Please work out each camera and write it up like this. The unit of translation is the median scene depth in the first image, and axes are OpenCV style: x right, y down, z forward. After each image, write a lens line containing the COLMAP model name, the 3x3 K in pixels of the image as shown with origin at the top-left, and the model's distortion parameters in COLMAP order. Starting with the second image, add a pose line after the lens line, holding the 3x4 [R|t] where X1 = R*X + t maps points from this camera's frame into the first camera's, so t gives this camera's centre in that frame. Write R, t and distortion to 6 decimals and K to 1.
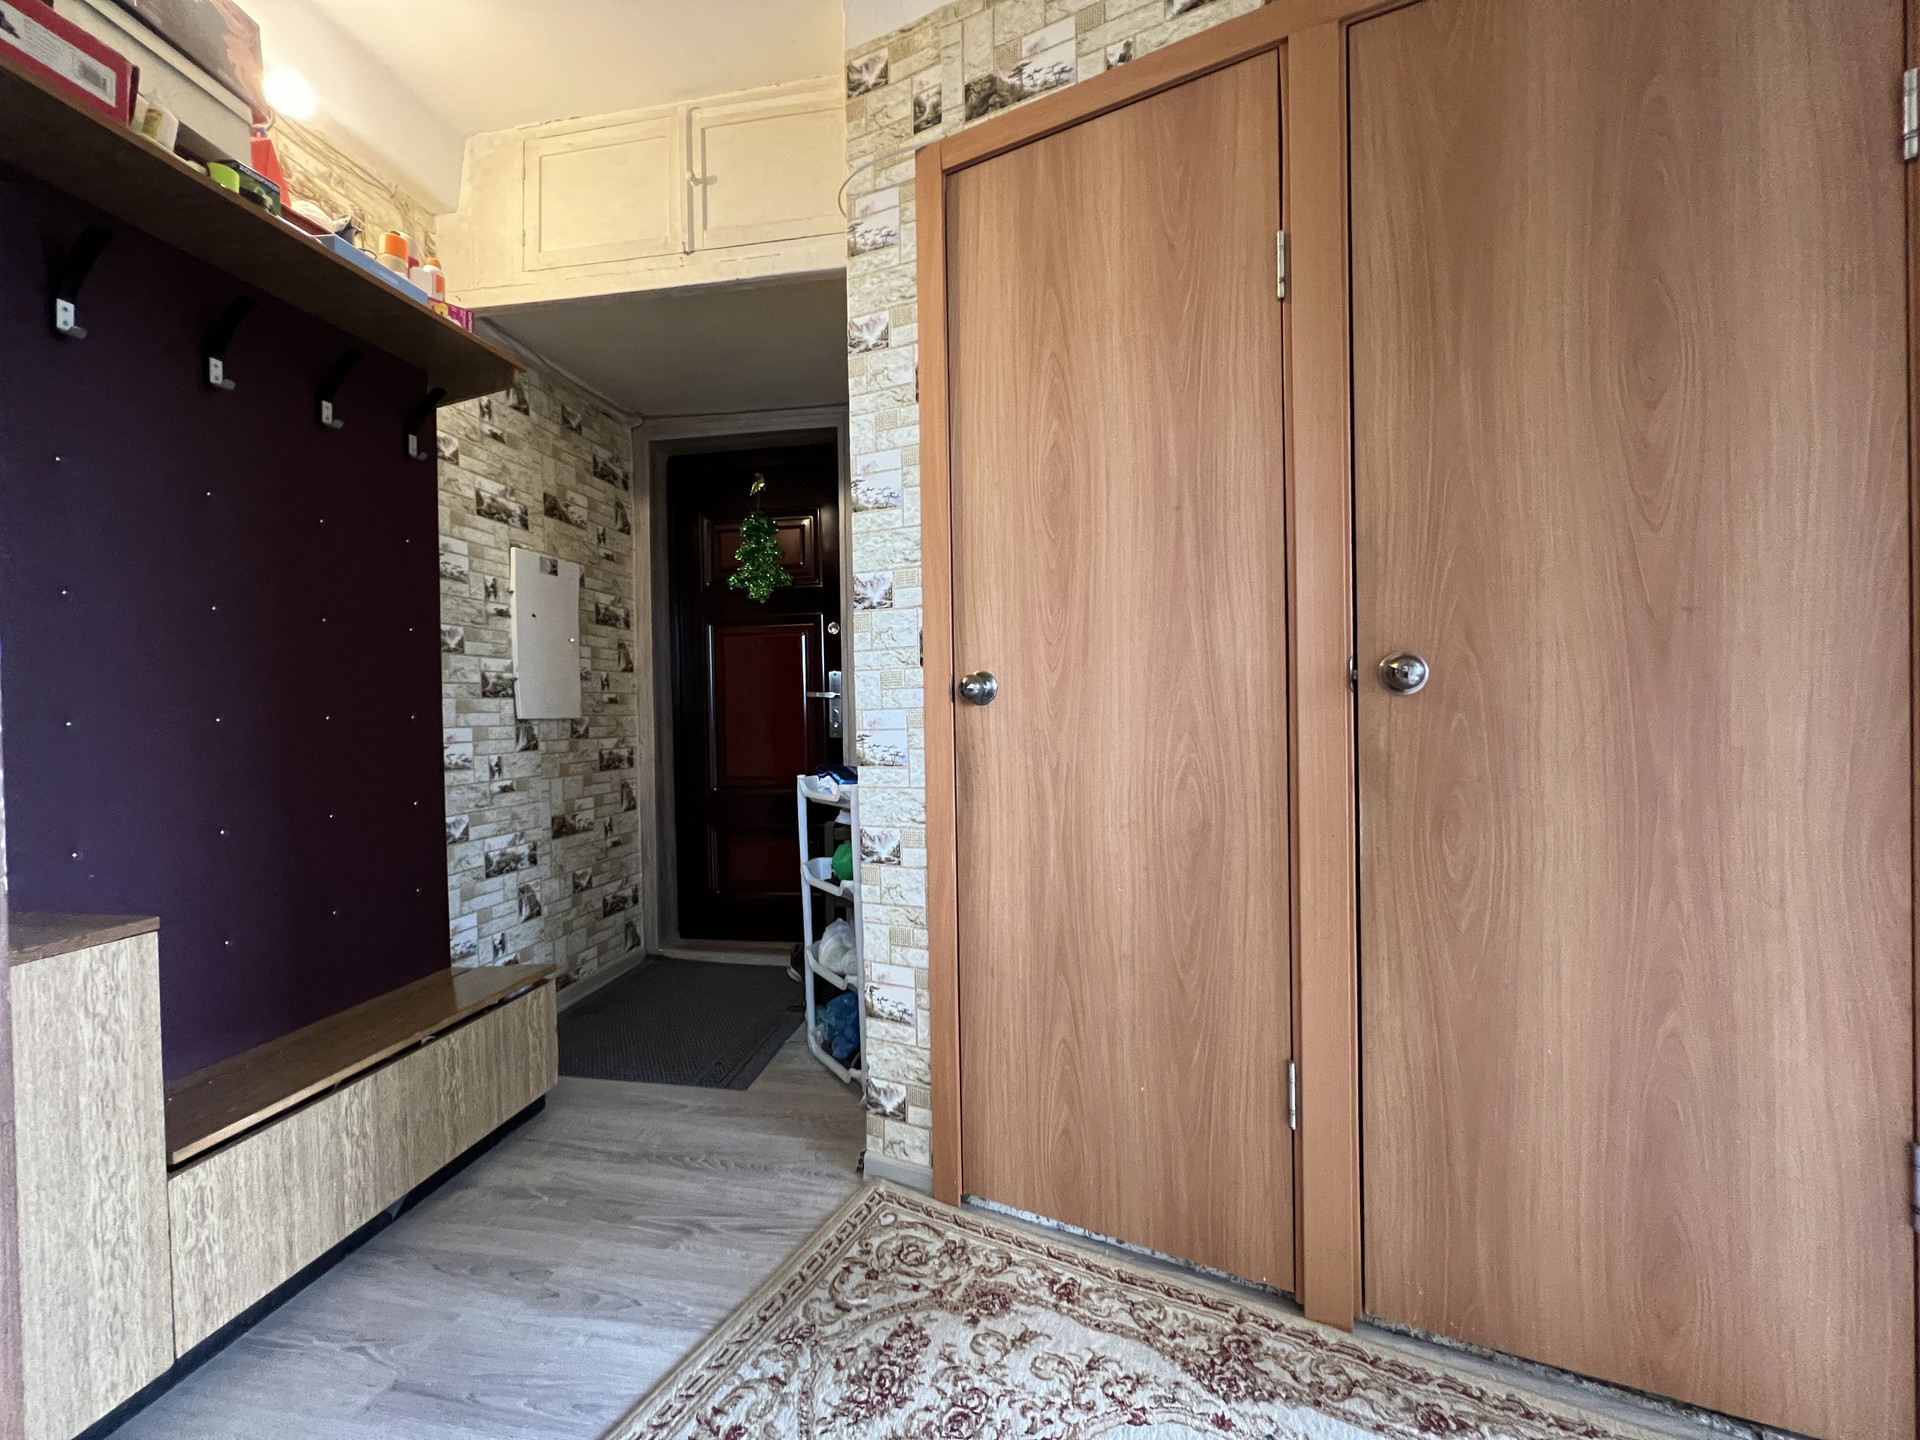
lens RADIAL K [[762.4, 0, 945.0], [0, 762.4, 722.9], [0, 0, 1]] dist [-0.003564, 0.000403]
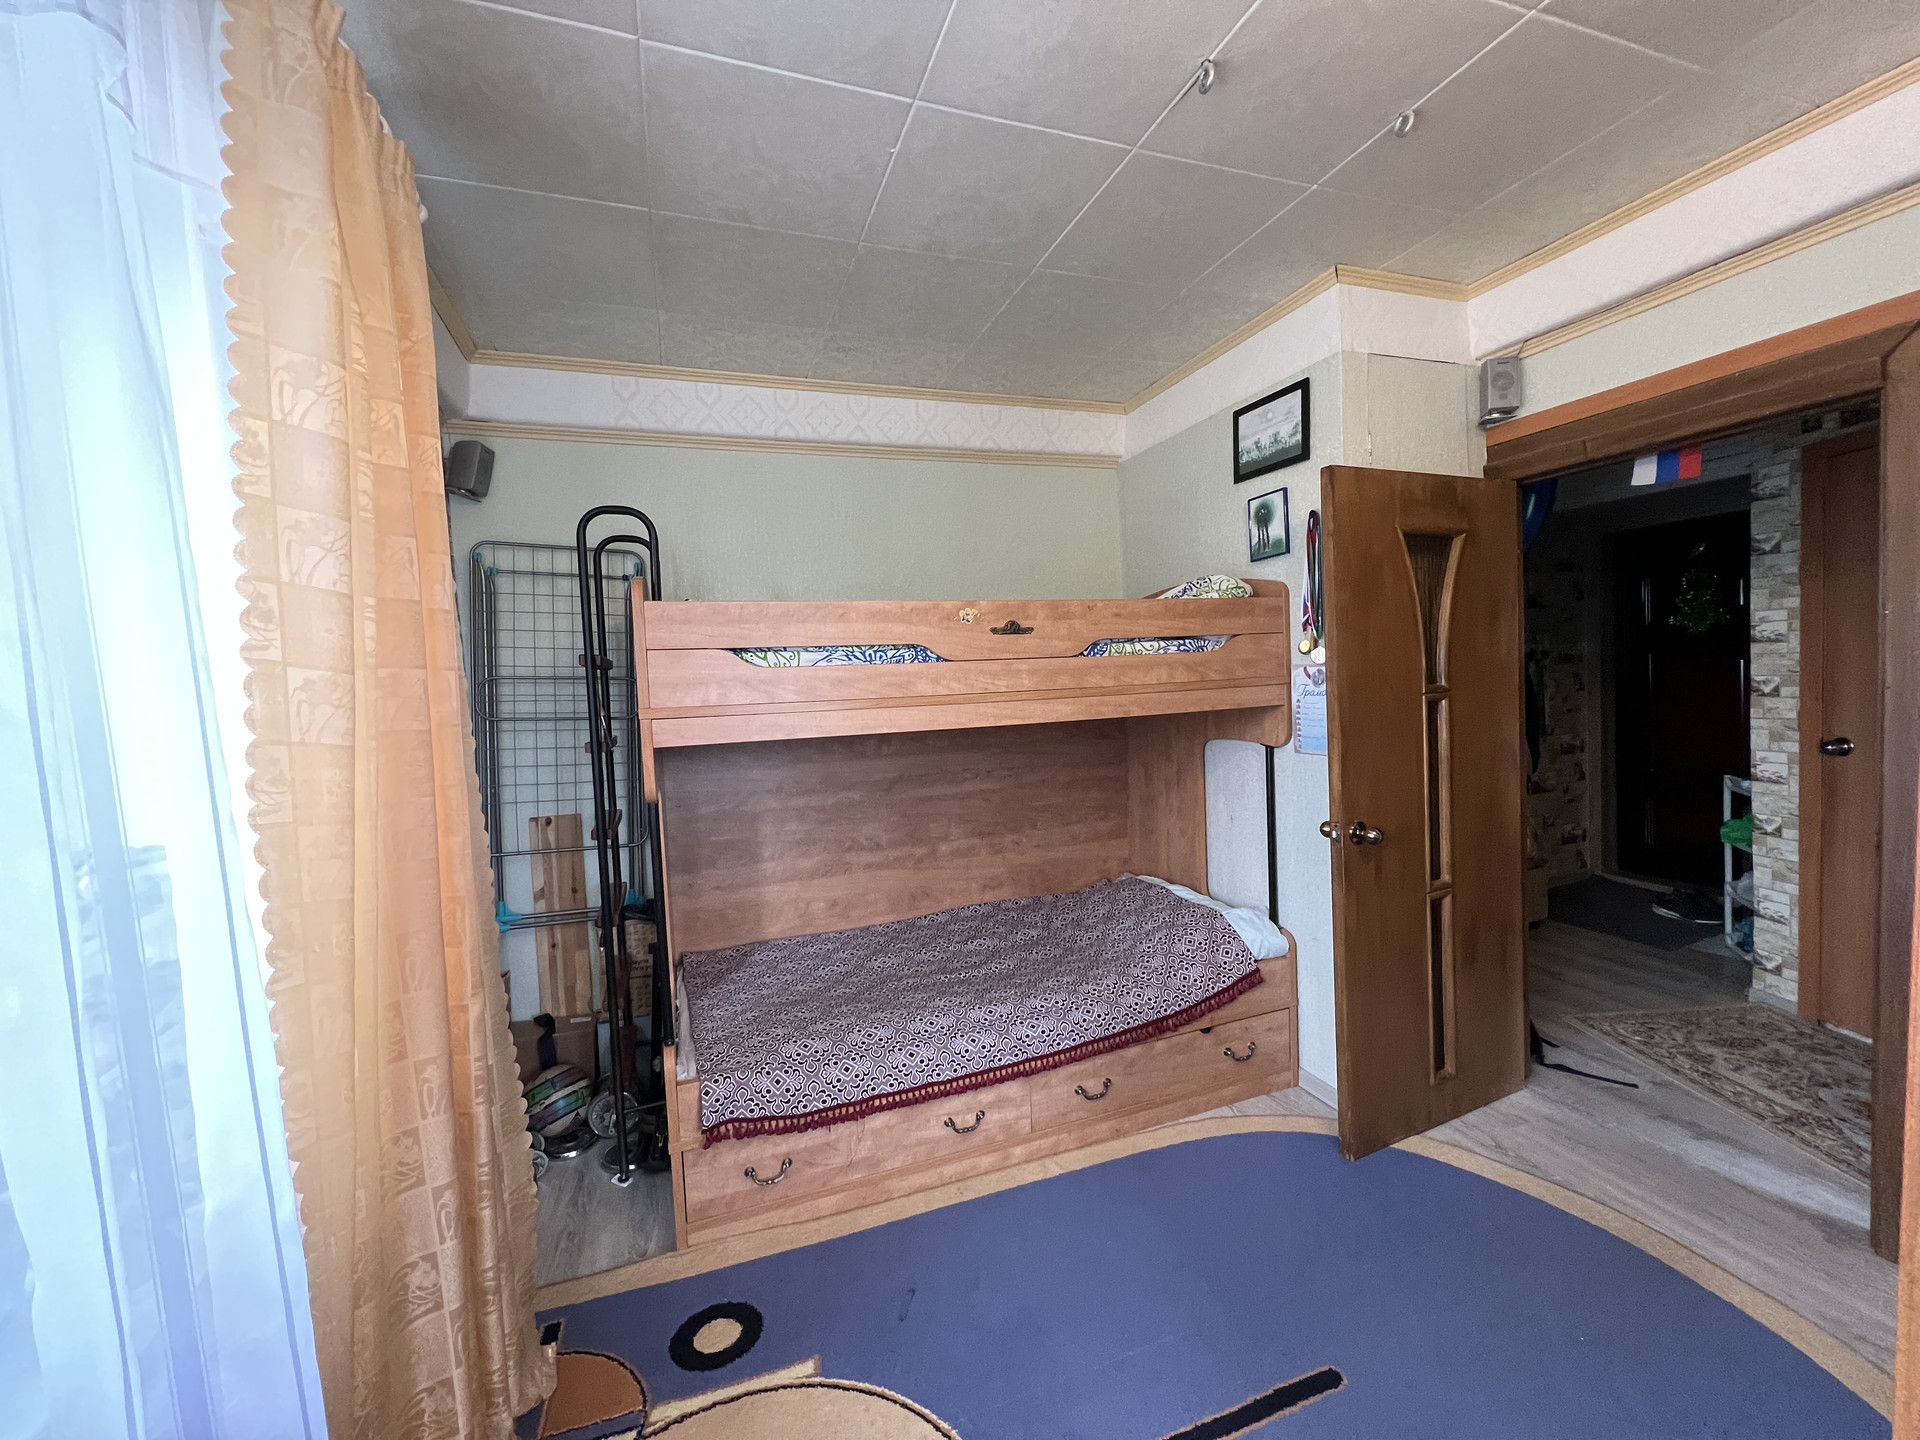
lens RADIAL K [[762.4, 0, 950.4], [0, 762.4, 722.1], [0, 0, 1]] dist [-0.003564, 0.000403]
pose [[0.502219, 0.037150, -0.863942, 0.498974], [0.039505, 0.997048, 0.065839, -0.283446], [0.863838, -0.067196, 0.499268, -1.591630]]
